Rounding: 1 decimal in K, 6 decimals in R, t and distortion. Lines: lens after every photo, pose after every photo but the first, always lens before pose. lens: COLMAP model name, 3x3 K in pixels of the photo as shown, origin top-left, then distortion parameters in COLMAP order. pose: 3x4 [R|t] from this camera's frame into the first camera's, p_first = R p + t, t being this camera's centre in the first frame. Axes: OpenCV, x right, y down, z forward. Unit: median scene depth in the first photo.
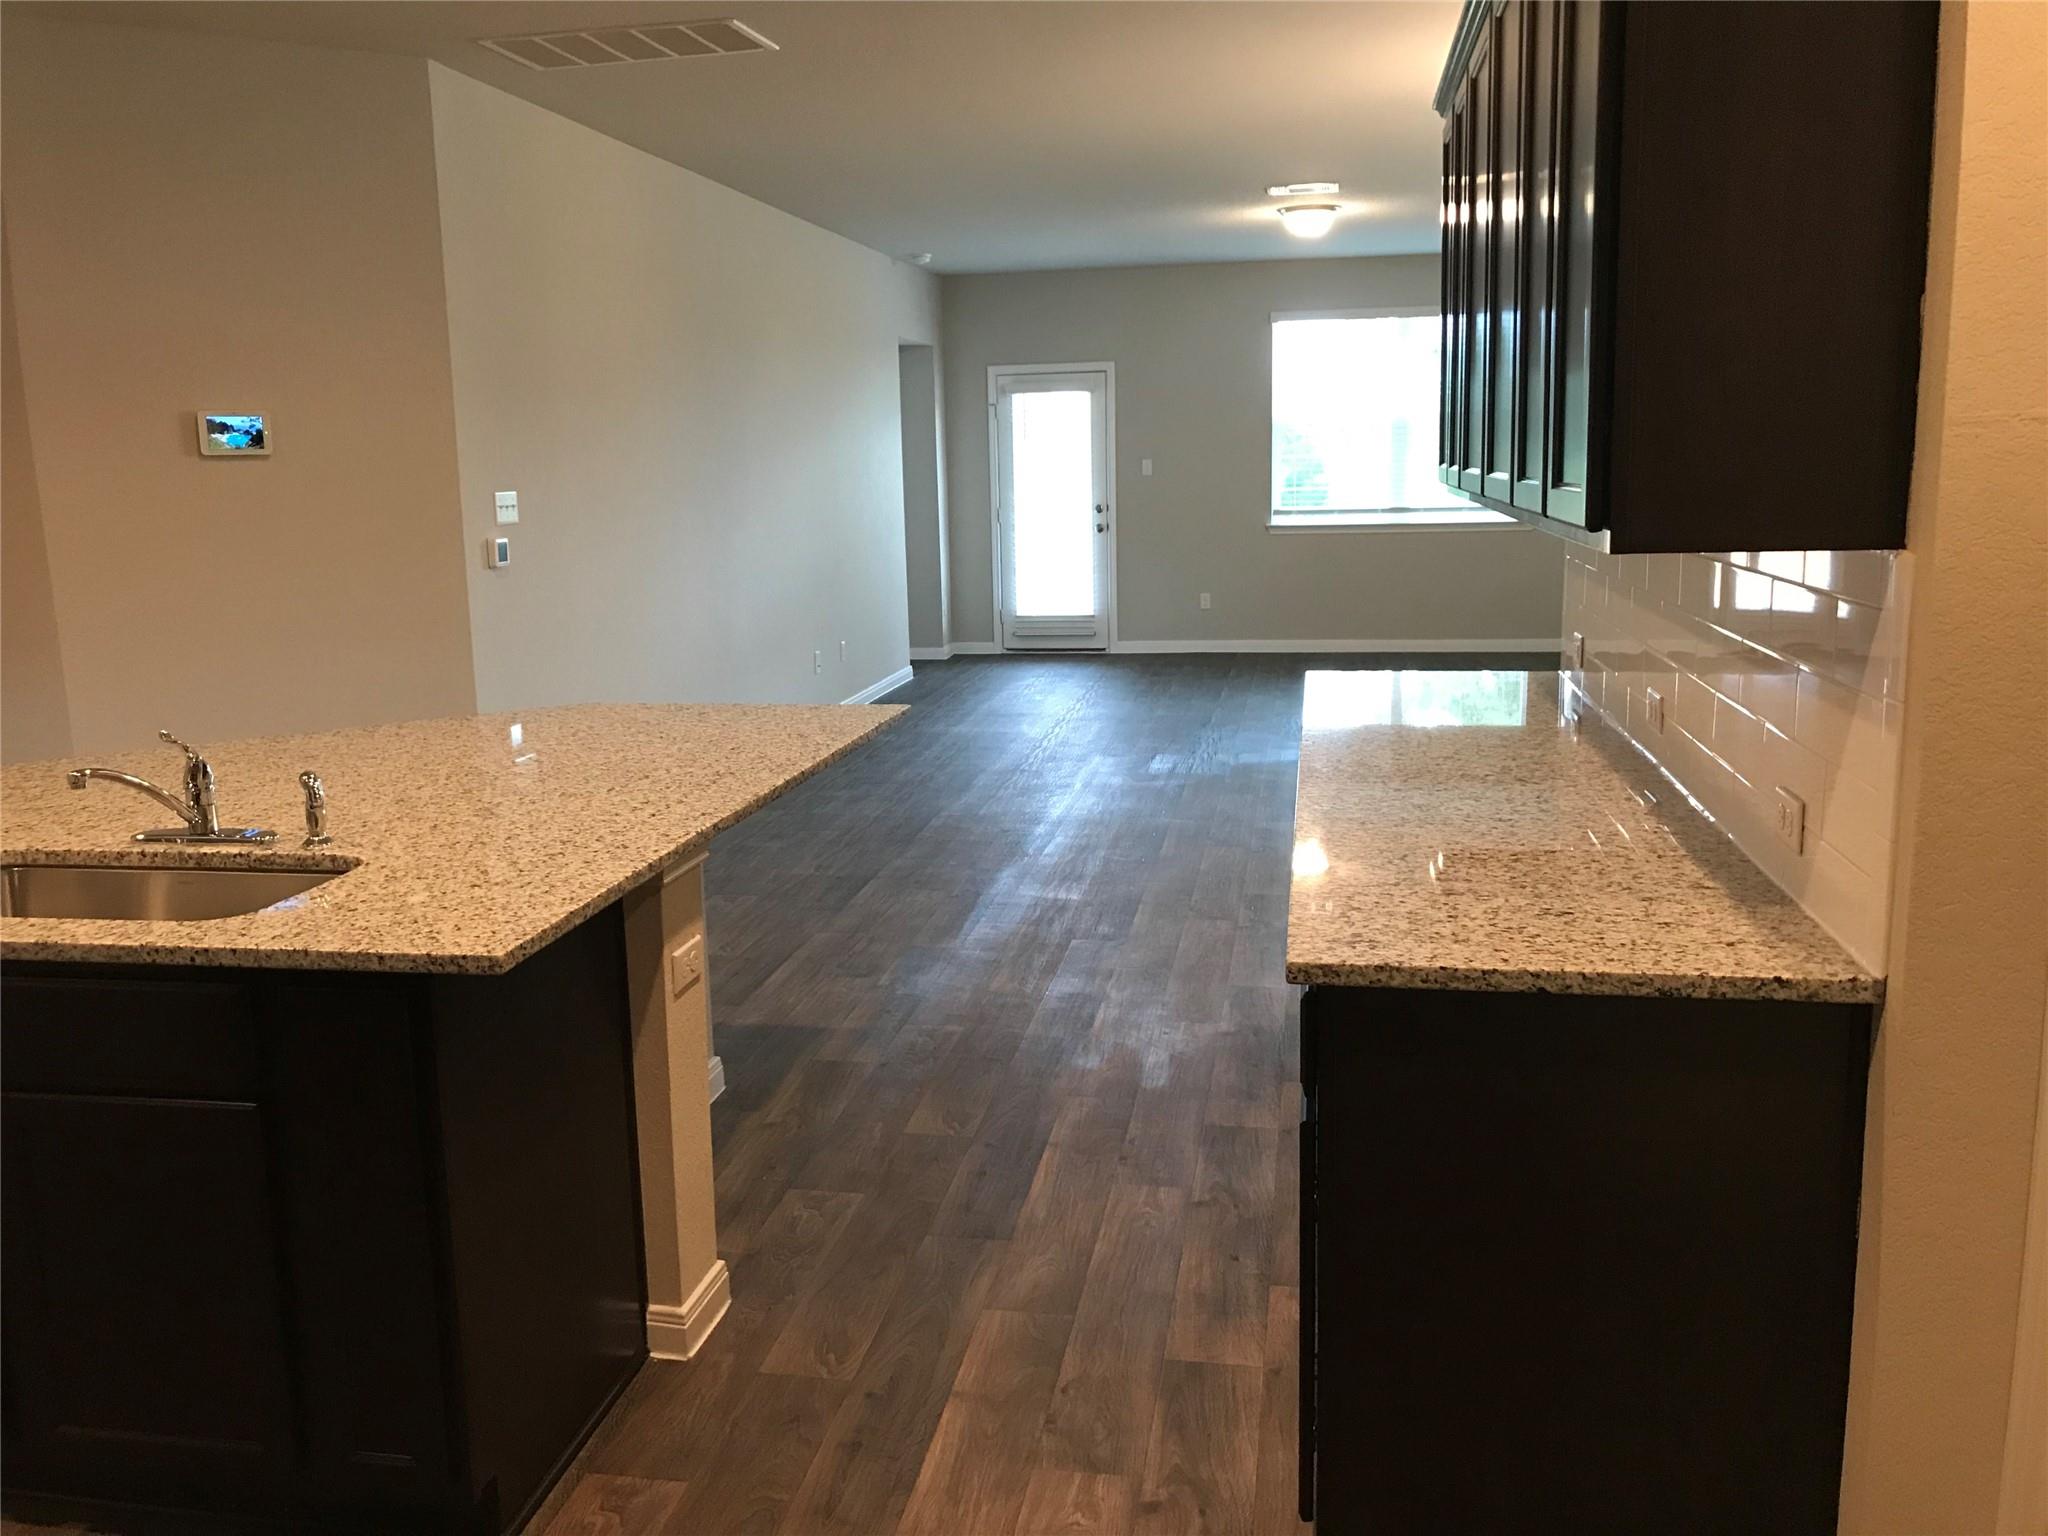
lens RADIAL K [[1682.0, 0, 1015.2], [0, 1682.0, 743.5], [0, 0, 1]] dist [0.065810, -0.117857]
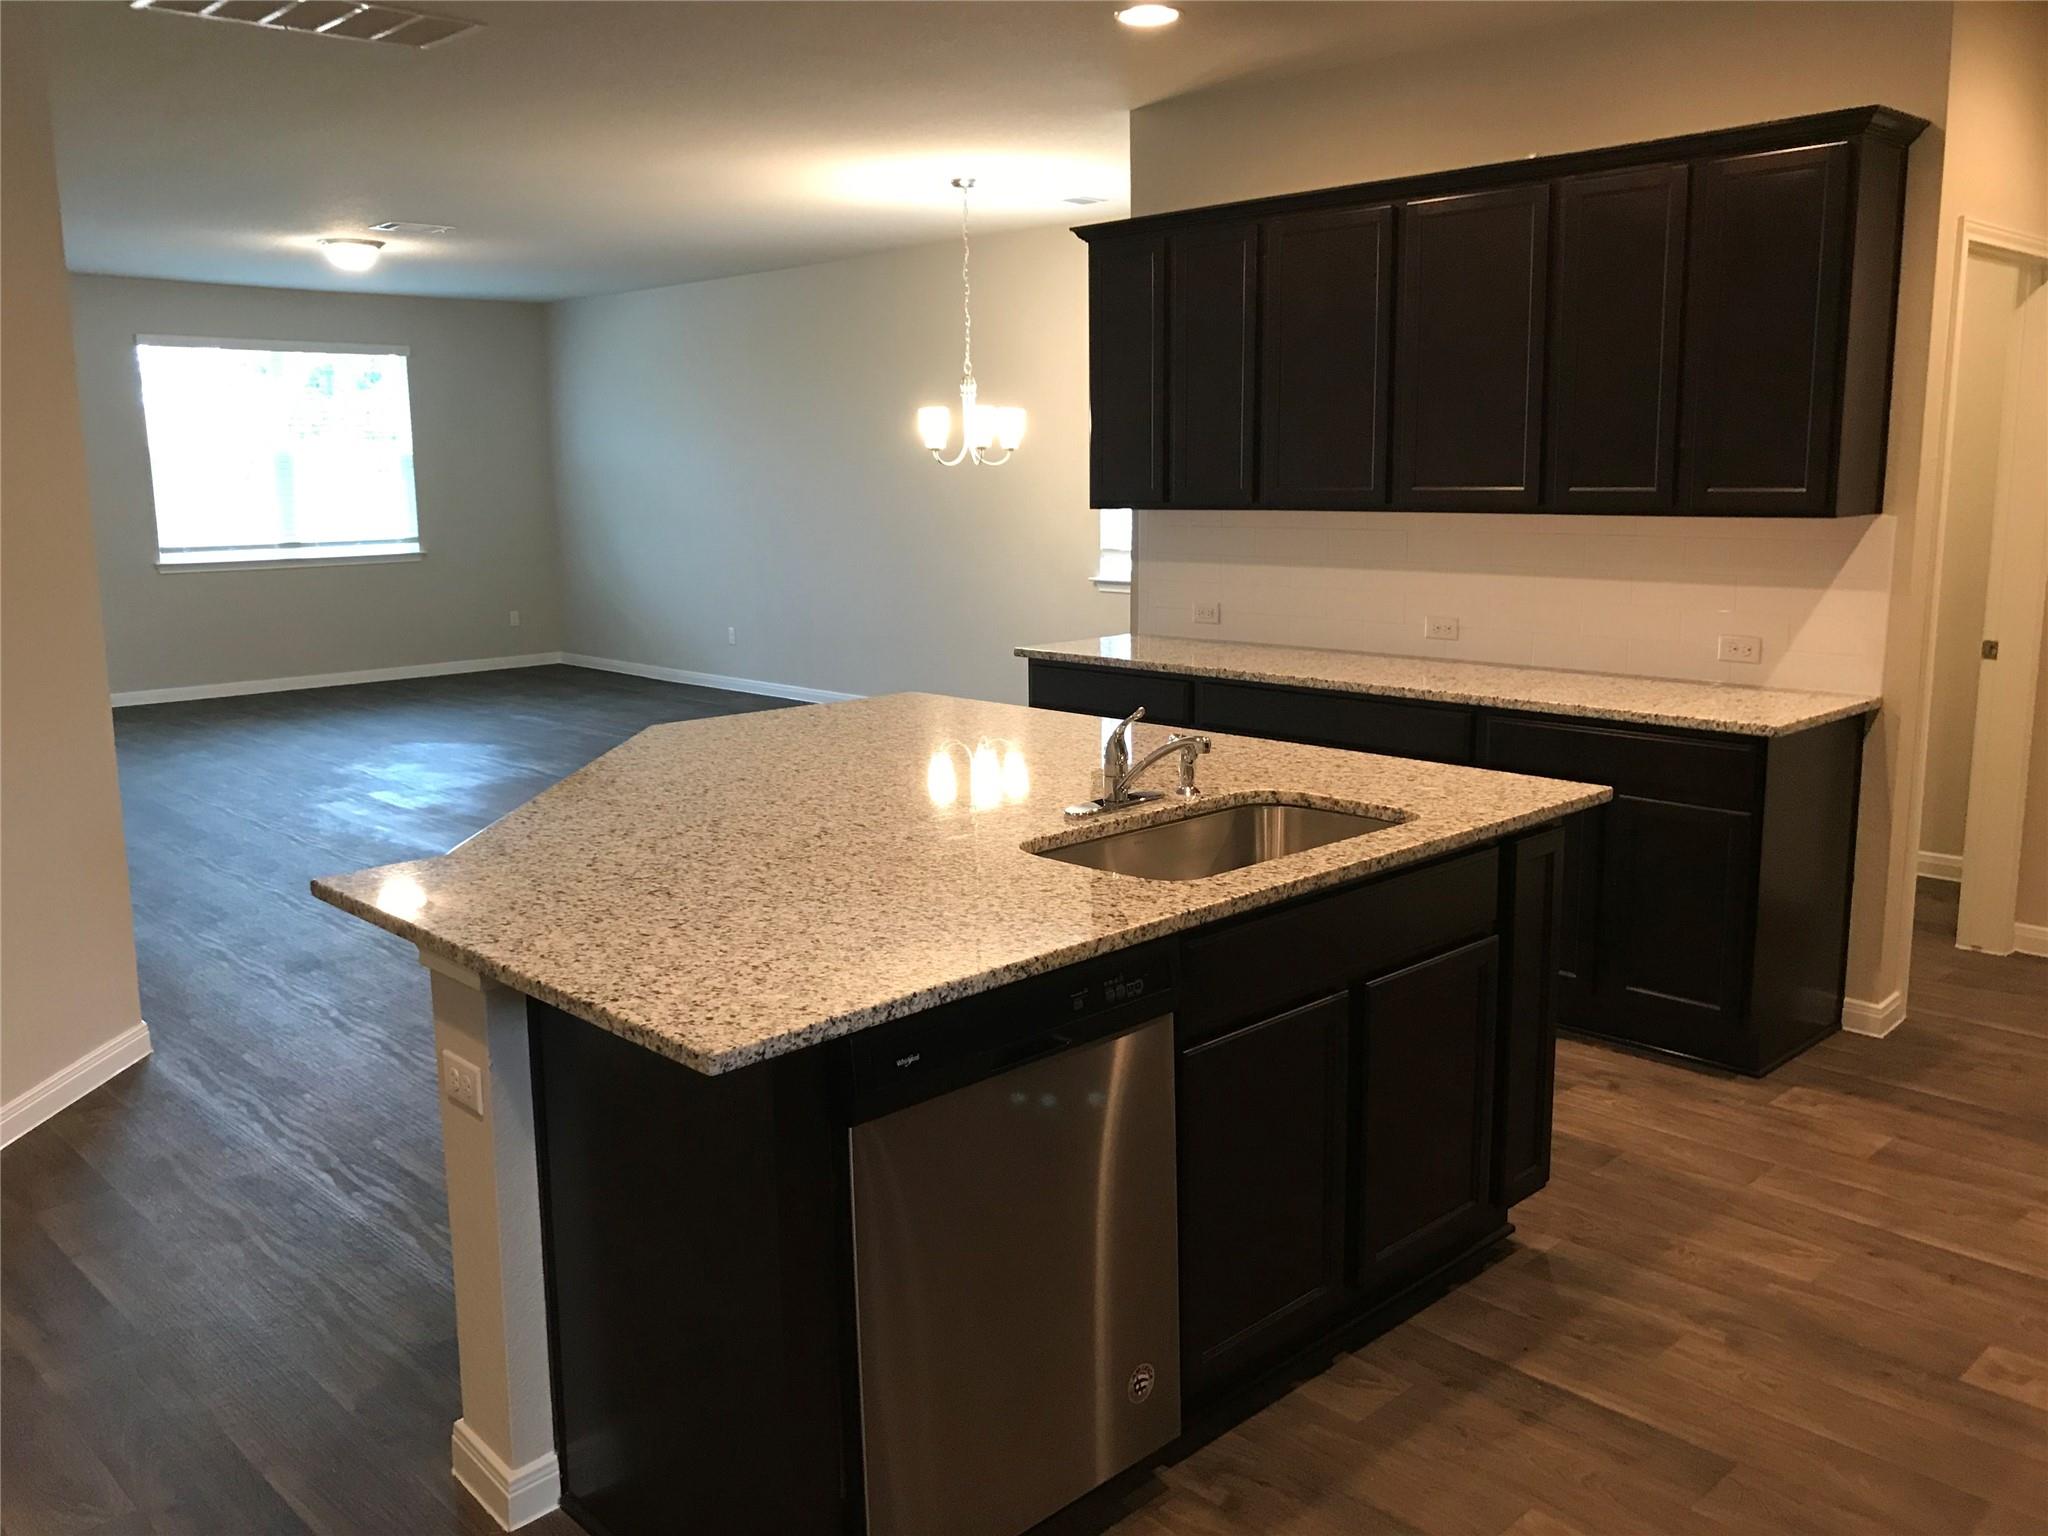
lens RADIAL K [[1681.6, 0, 998.0], [0, 1681.6, 740.1], [0, 0, 1]] dist [0.011020, -0.000056]
pose [[0.595310, -0.116094, 0.795065, -0.325365], [0.136123, 0.989775, 0.042603, -0.010647], [-0.791881, 0.082865, 0.605027, 0.087521]]
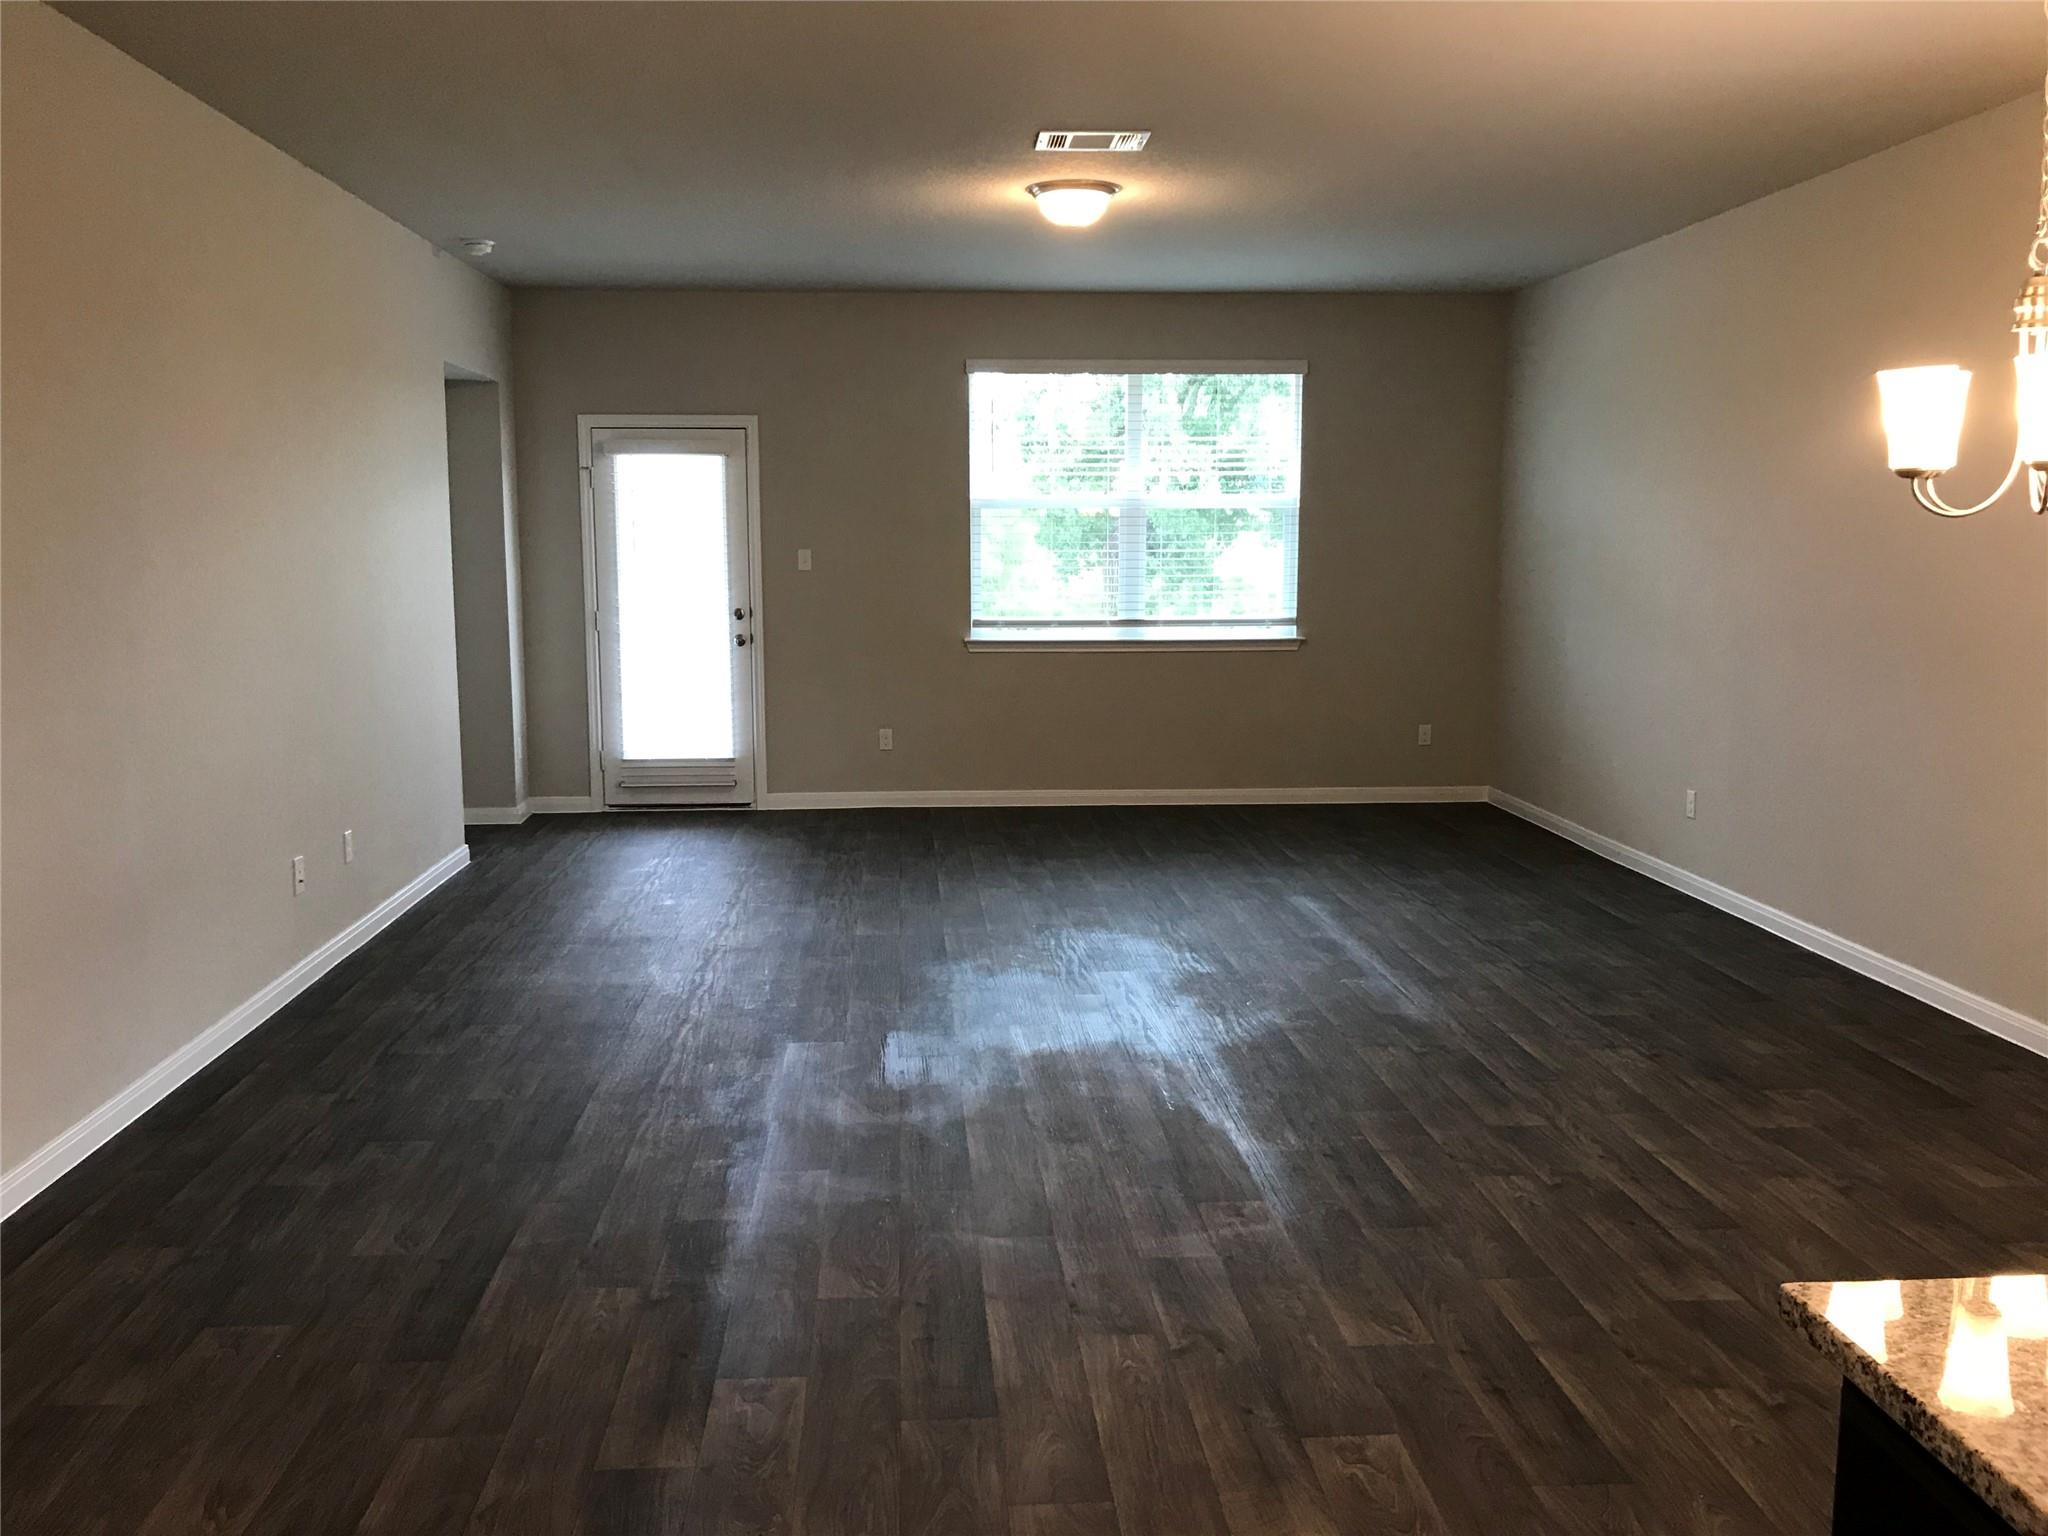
lens RADIAL K [[1682.0, 0, 1015.2], [0, 1682.0, 743.5], [0, 0, 1]] dist [0.065810, -0.117857]
pose [[0.970034, -0.008953, 0.242805, -0.012345], [0.021345, 0.998597, -0.048454, -0.046747], [-0.242031, 0.052185, 0.968864, 0.273850]]
